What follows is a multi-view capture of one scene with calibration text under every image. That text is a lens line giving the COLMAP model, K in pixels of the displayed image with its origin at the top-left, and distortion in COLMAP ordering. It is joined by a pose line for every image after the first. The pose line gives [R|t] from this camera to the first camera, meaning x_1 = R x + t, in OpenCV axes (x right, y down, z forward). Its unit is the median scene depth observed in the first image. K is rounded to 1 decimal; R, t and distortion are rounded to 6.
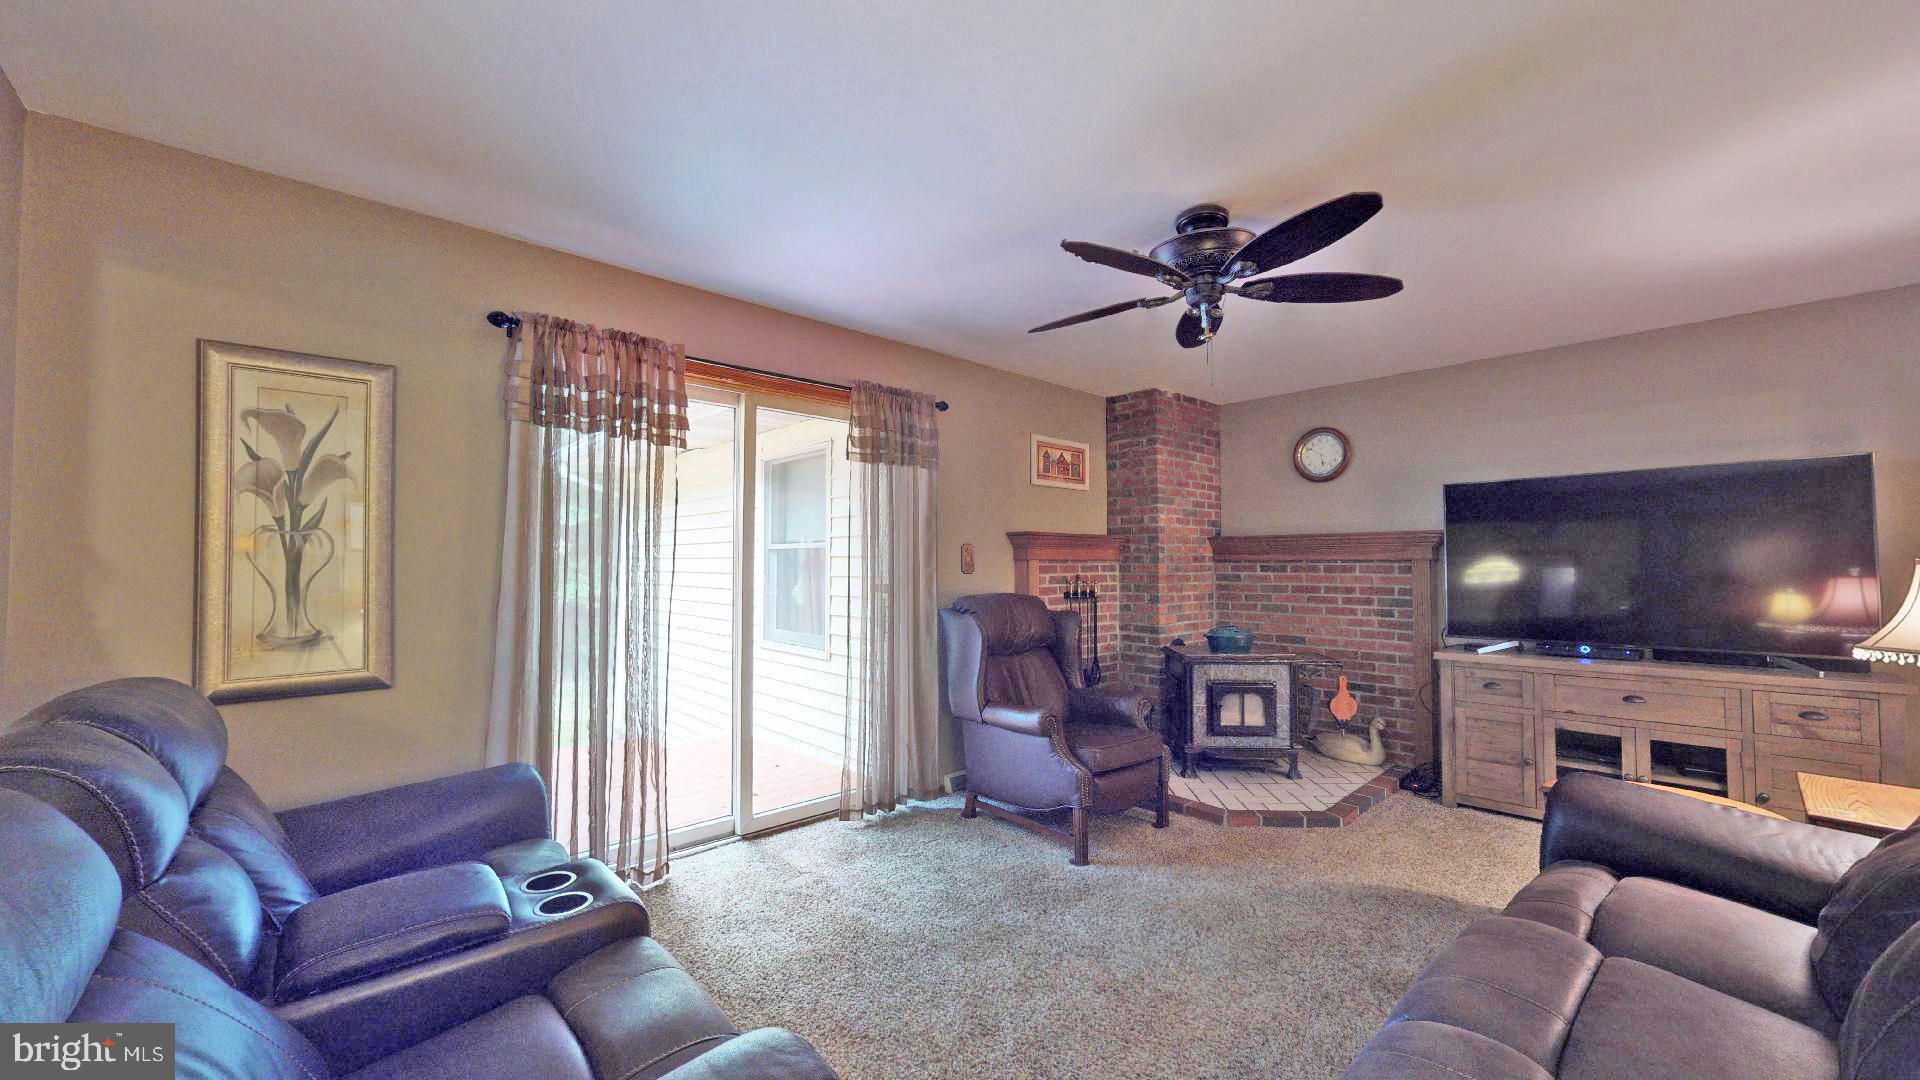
lens RADIAL K [[715.7, 0, 949.0], [0, 715.7, 541.1], [0, 0, 1]] dist [0.000268, 0.000024]
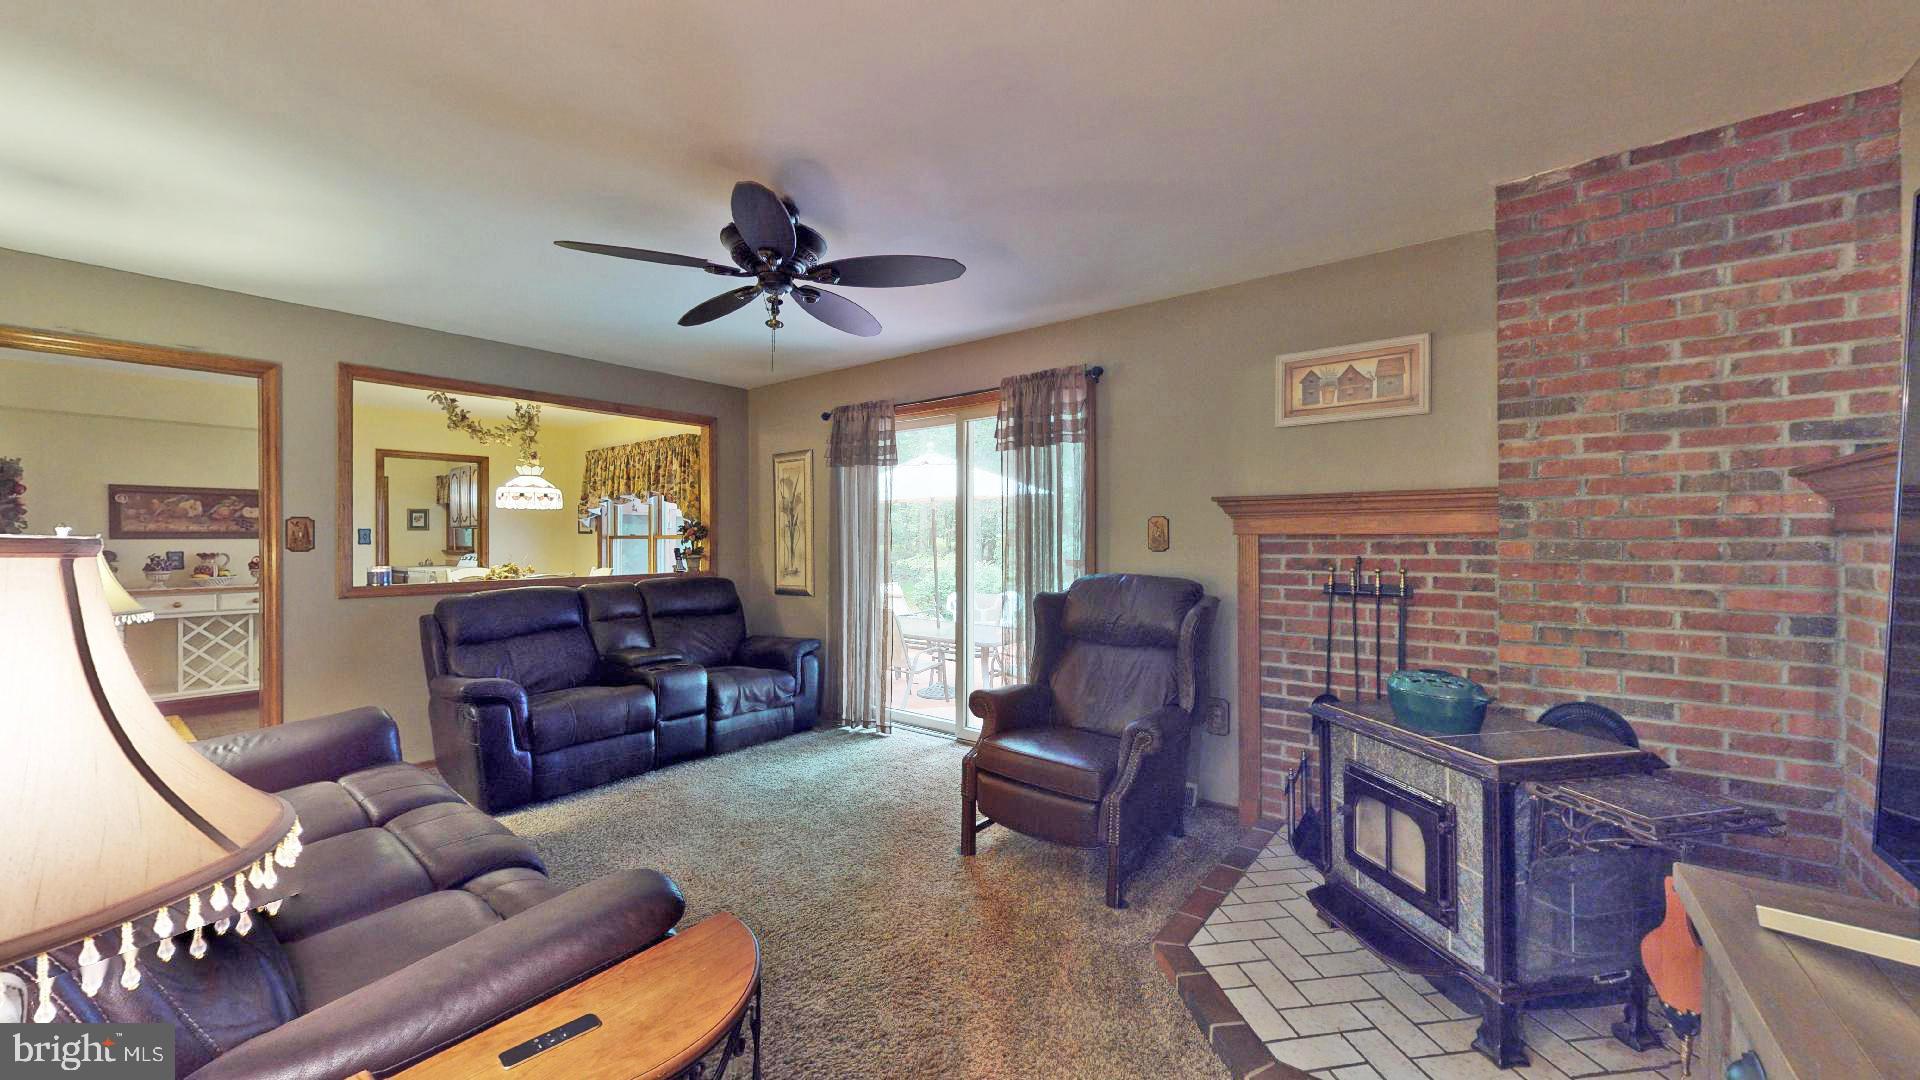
lens RADIAL K [[705.8, 0, 955.9], [0, 705.8, 539.7], [0, 0, 1]] dist [0.000269, 0.000134]
pose [[0.162325, 0.001863, -0.986736, 0.835528], [0.034237, 0.999385, 0.007519, 0.017294], [0.986143, -0.035003, 0.162161, 0.633538]]
